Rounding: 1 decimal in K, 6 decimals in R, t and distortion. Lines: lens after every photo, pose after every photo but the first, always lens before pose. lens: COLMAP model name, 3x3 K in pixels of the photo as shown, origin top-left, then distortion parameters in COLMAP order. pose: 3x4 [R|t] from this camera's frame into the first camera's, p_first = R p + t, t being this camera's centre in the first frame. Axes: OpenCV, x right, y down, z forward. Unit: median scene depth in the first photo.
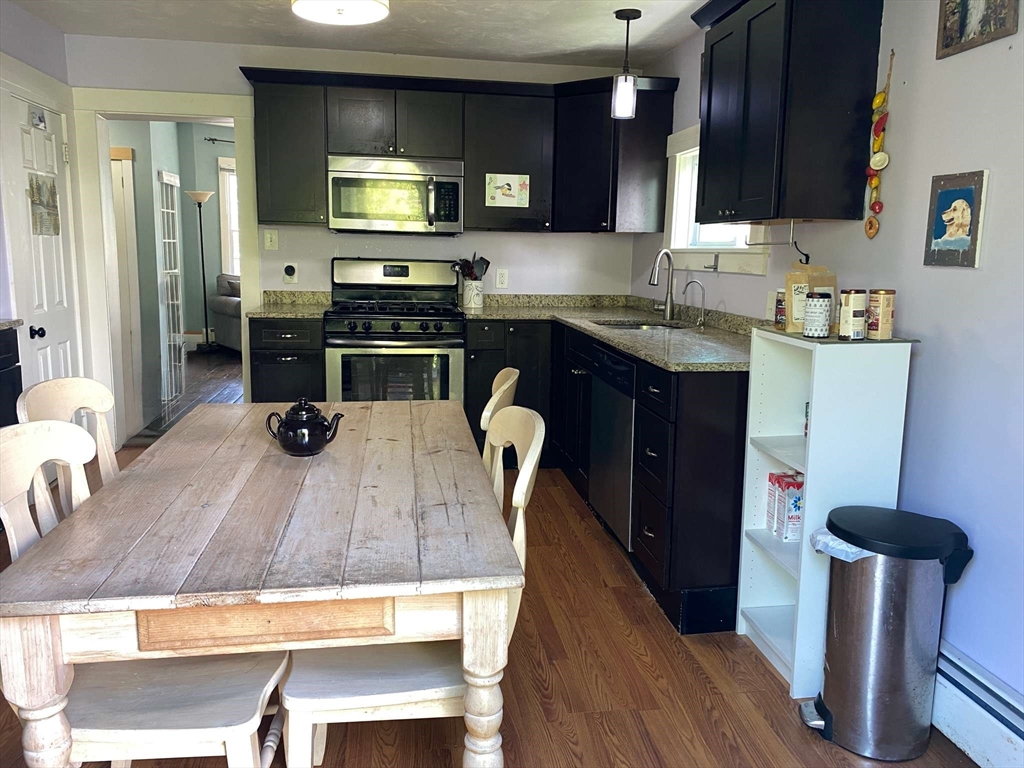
lens RADIAL K [[758.3, 0, 512.0], [0, 758.3, 384.0], [0, 0, 1]] dist [0.082988, -0.152981]
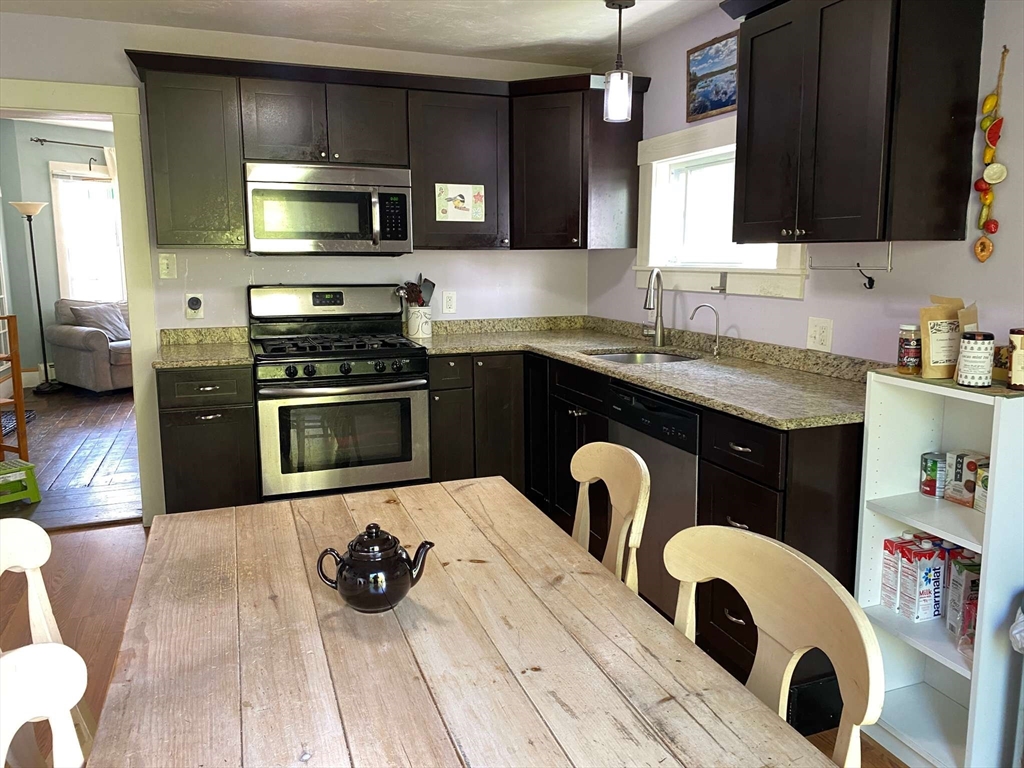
lens RADIAL K [[763.0, 0, 518.6], [0, 763.0, 379.3], [0, 0, 1]] dist [0.057380, -0.078341]
pose [[0.977705, -0.055819, 0.202427, -0.137983], [0.057818, 0.998319, -0.003972, -0.050152], [-0.201865, 0.015587, 0.979289, 0.149677]]
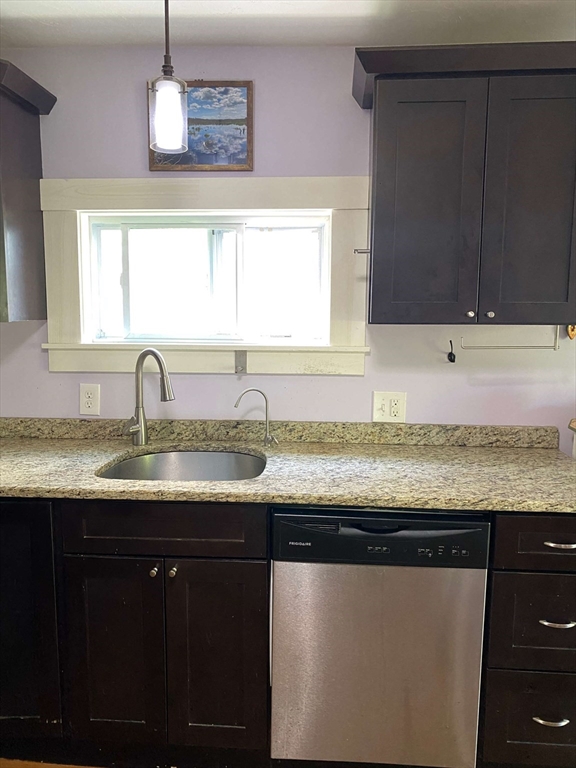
lens RADIAL K [[572.3, 0, 288.0], [0, 572.3, 384.0], [0, 0, 1]] dist [0.057380, -0.078341]
pose [[0.219707, -0.139704, 0.965511, -0.271211], [0.167634, 0.980379, 0.103709, -0.168823], [-0.961056, 0.139067, 0.238815, 0.718483]]
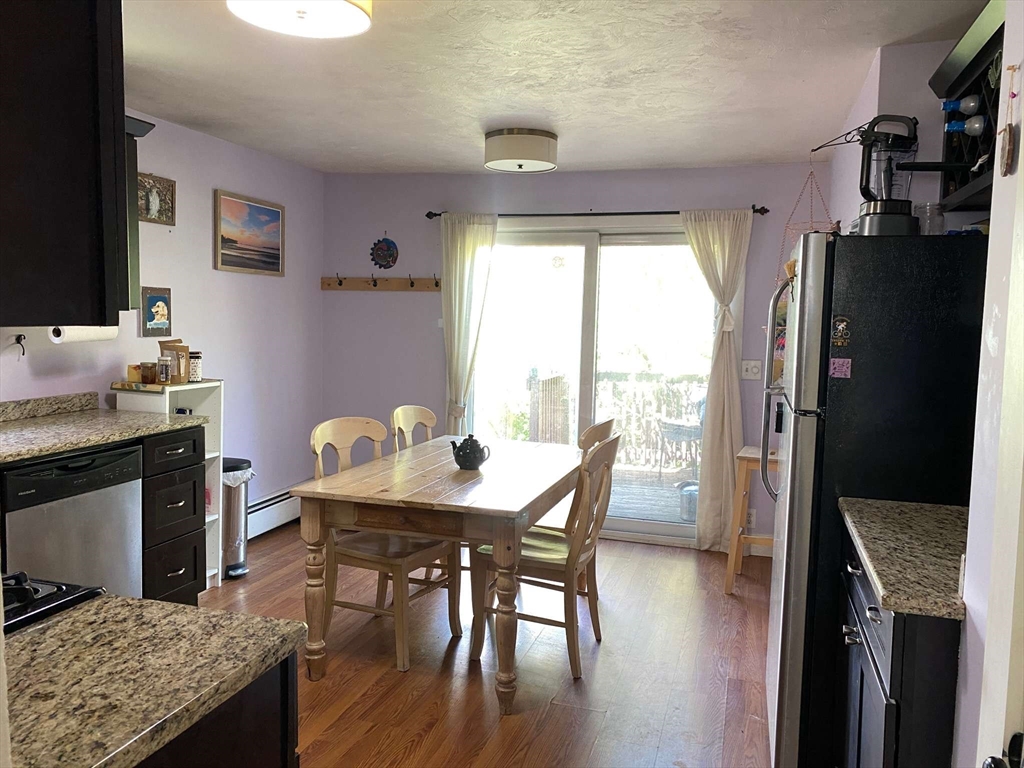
lens RADIAL K [[763.0, 0, 518.6], [0, 763.0, 379.3], [0, 0, 1]] dist [0.057380, -0.078341]
pose [[-0.903104, -0.070663, 0.423568, -0.521737], [0.041489, 0.967396, 0.249848, -0.247669], [-0.427413, 0.243212, -0.870727, 1.166286]]
